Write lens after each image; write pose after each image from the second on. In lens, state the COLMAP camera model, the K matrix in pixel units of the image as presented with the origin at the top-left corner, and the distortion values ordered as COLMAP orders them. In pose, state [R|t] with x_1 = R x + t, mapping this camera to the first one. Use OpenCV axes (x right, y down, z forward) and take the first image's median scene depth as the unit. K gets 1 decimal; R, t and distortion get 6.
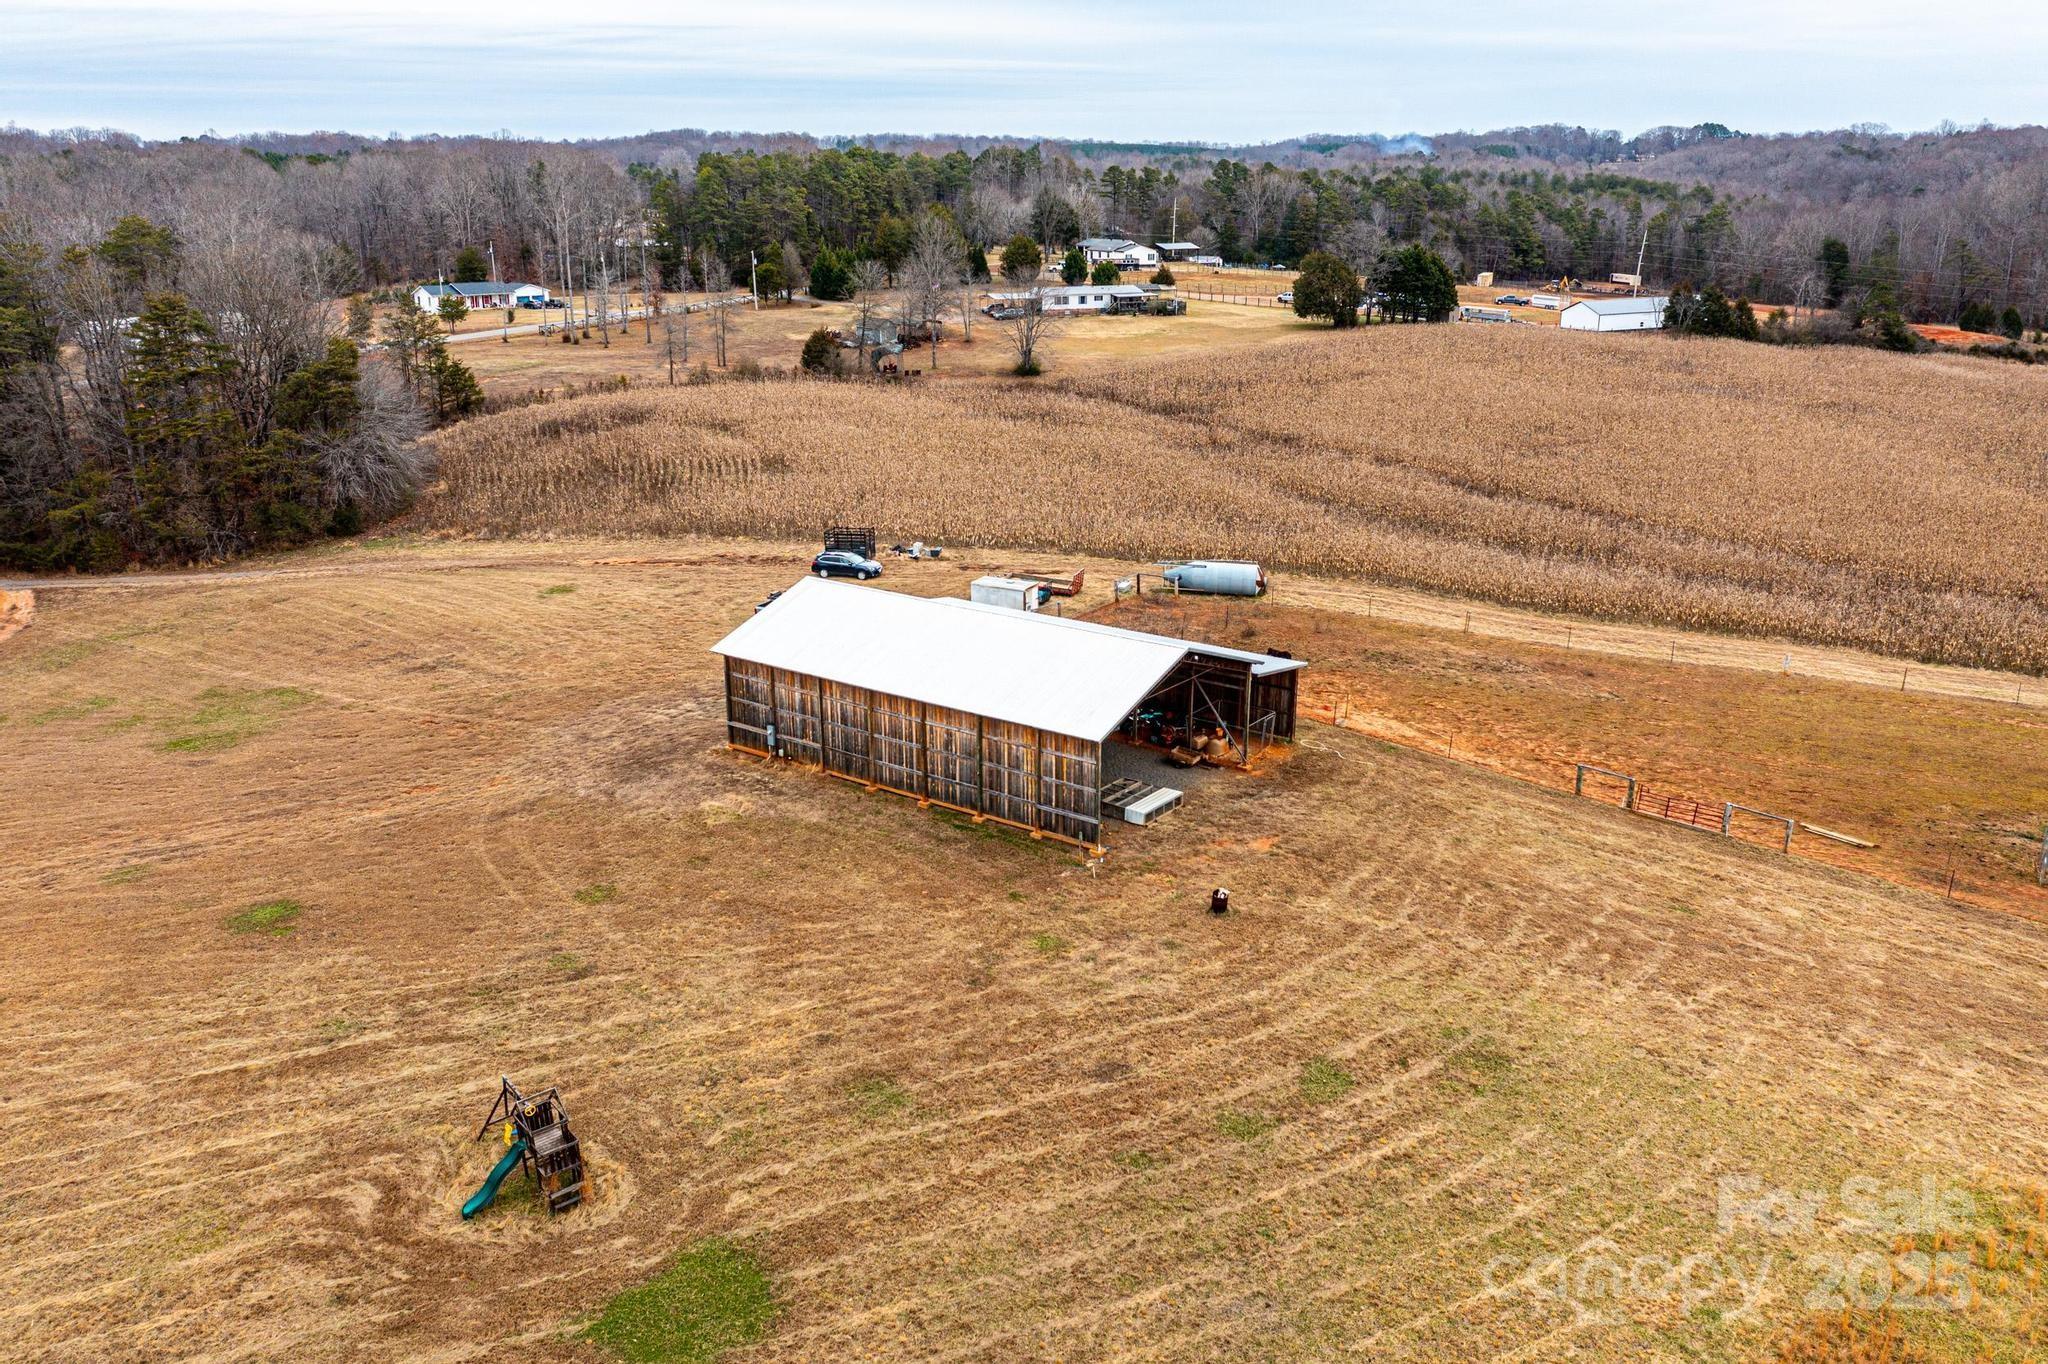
lens RADIAL K [[1596.3, 0, 1024.0], [0, 1596.3, 682.0], [0, 0, 1]] dist [0.004050, 0.003830]
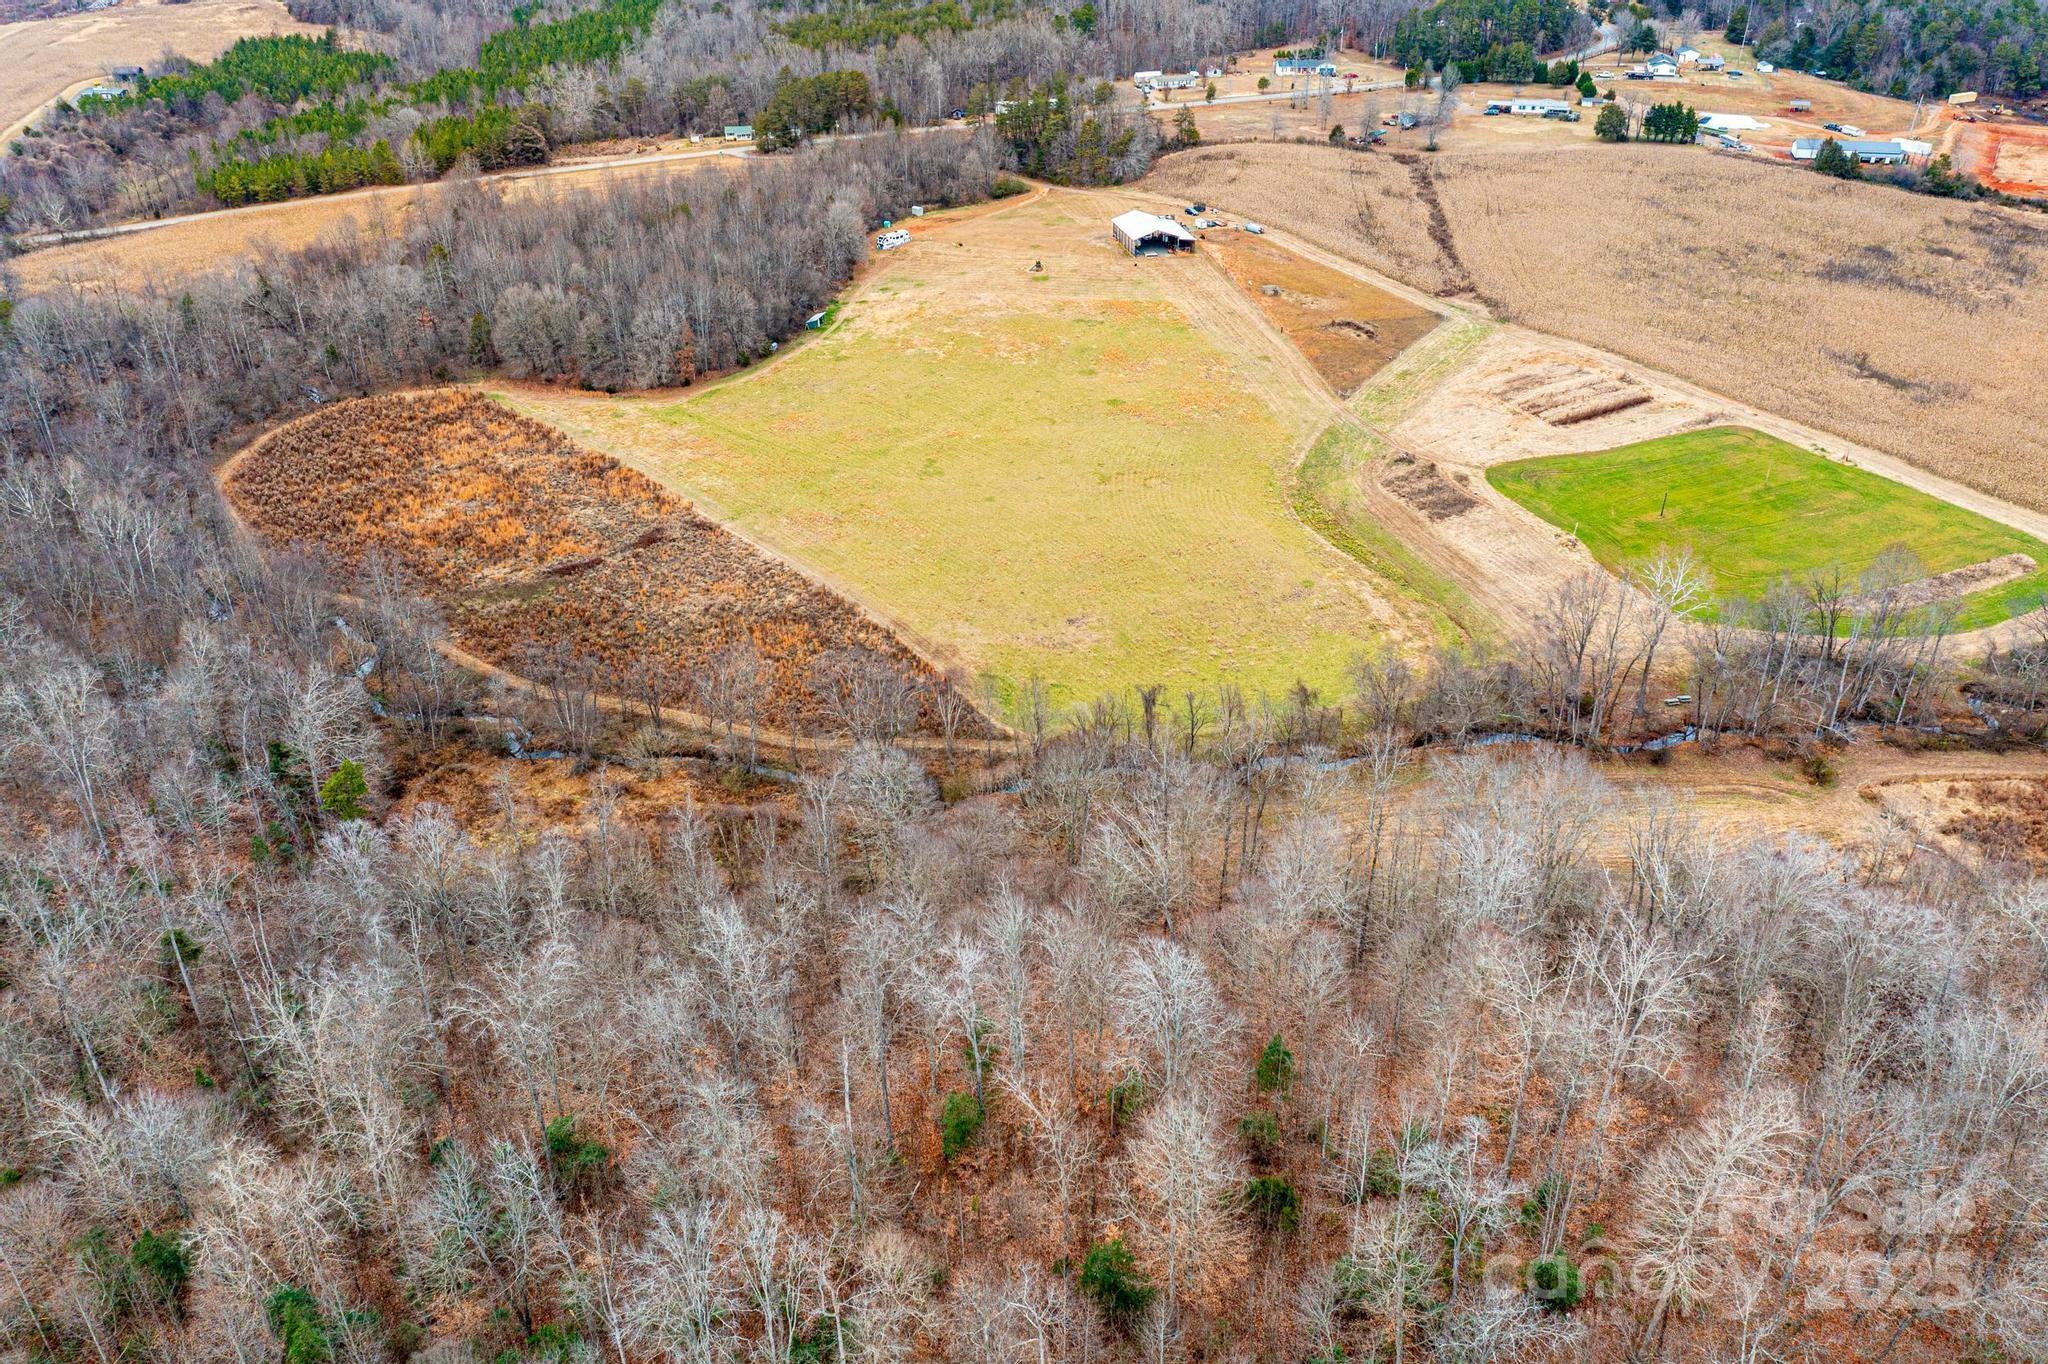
lens RADIAL K [[1591.3, 0, 1021.1], [0, 1591.3, 711.7], [0, 0, 1]] dist [-0.007956, 0.036651]
pose [[0.756664, 0.334974, -0.561473, 2.479341], [-0.188402, 0.934064, 0.303362, -0.030367], [0.626070, -0.123761, 0.769883, -2.833469]]
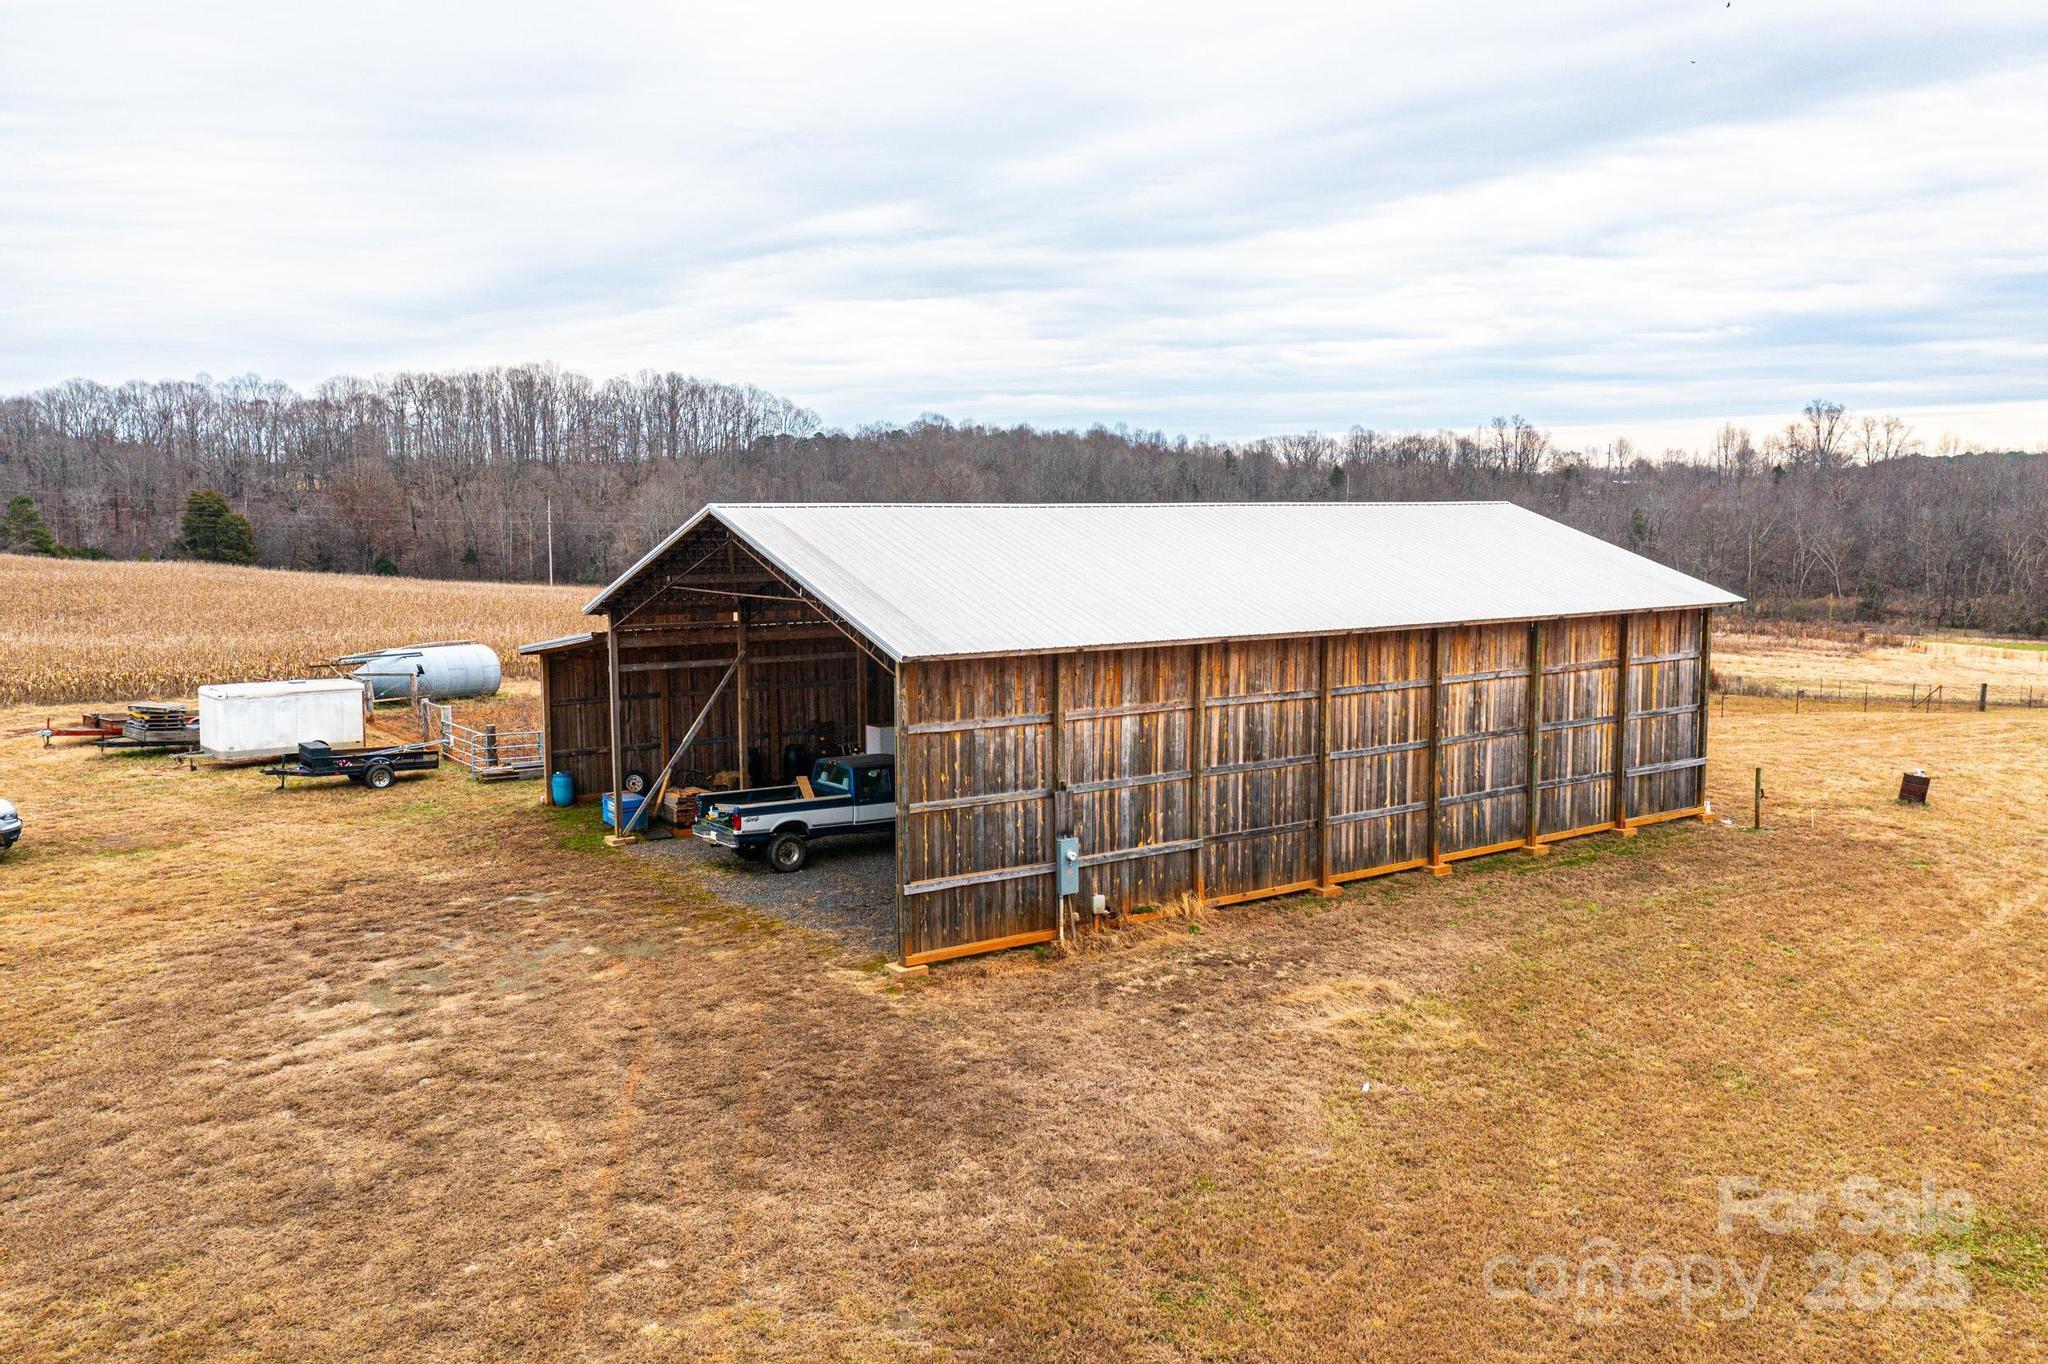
lens RADIAL K [[1590.6, 0, 1083.6], [0, 1590.6, 679.6], [0, 0, 1]] dist [-0.004991, 0.002757]
pose [[0.294695, -0.099746, 0.950371, -0.349122], [0.279998, 0.959900, 0.013923, -0.007040], [-0.913650, 0.261999, 0.310807, 0.628890]]
